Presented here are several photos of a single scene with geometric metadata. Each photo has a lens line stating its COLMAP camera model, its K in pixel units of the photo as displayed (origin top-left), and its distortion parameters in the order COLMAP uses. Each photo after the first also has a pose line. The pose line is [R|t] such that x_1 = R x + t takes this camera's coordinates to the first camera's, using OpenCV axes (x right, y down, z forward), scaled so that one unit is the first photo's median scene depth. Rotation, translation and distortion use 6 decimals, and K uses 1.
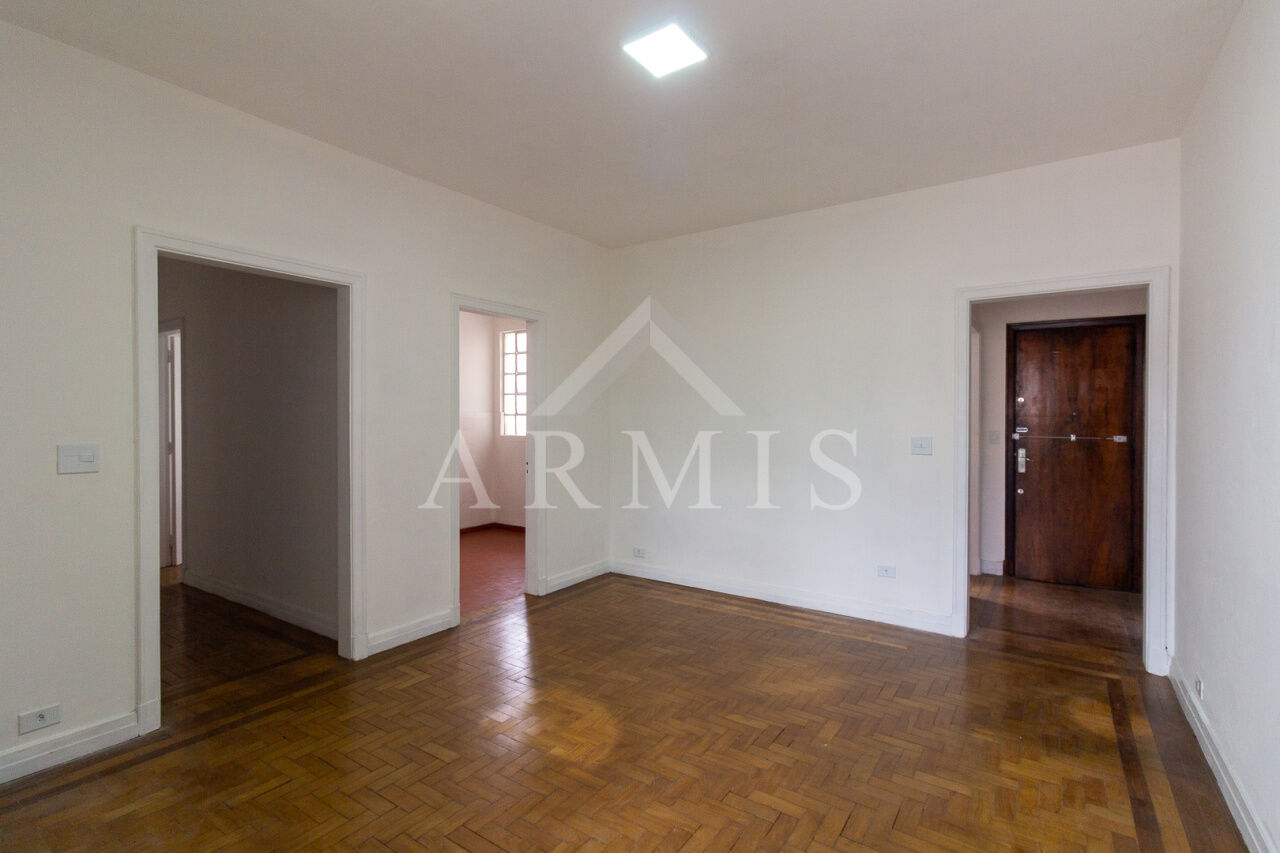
lens RADIAL K [[599.1, 0, 640.2], [0, 599.1, 425.4], [0, 0, 1]] dist [-0.000036, 0.001645]
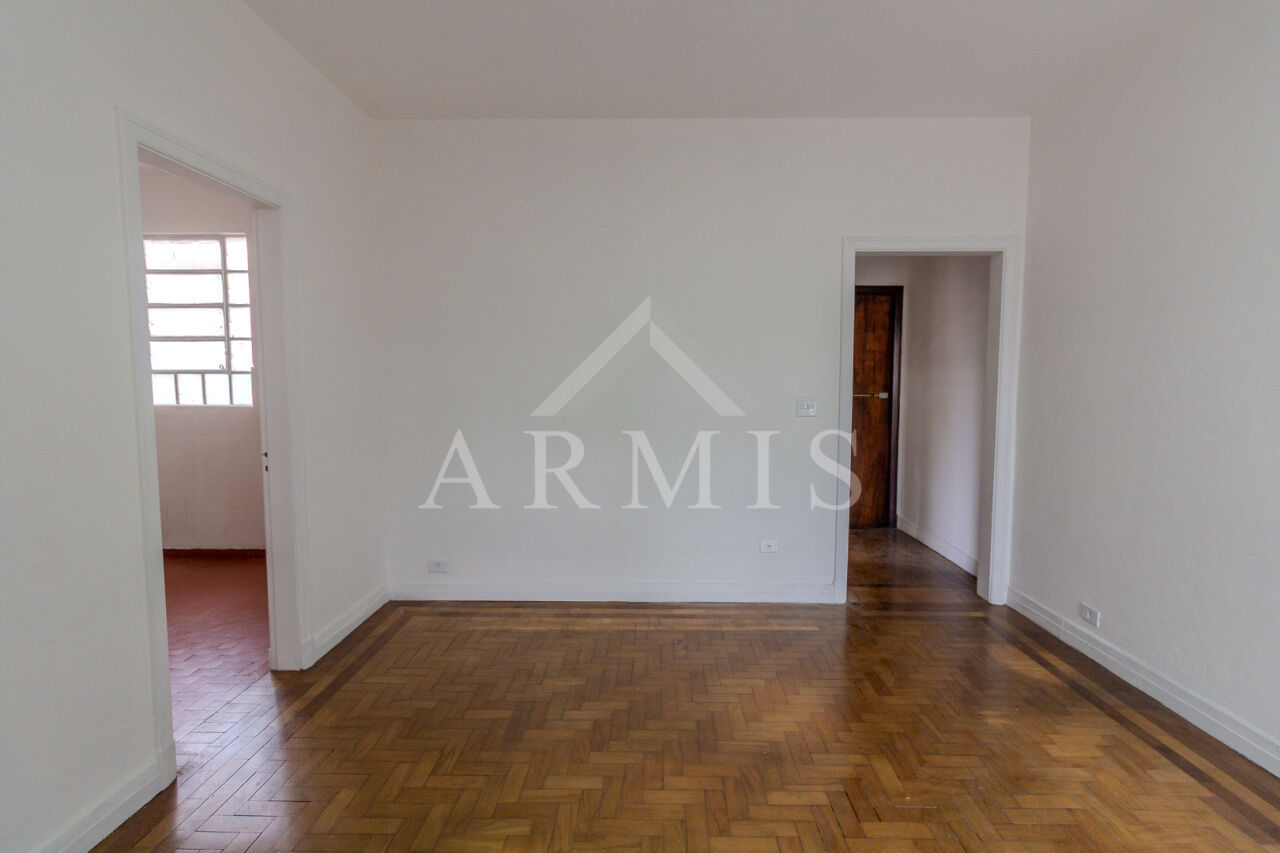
lens RADIAL K [[599.1, 0, 639.6], [0, 599.1, 424.2], [0, 0, 1]] dist [-0.000036, 0.001645]
pose [[0.827787, -0.043911, 0.559321, -0.247284], [0.007234, 0.997685, 0.067620, -0.003753], [-0.560996, -0.051929, 0.826188, 0.364168]]
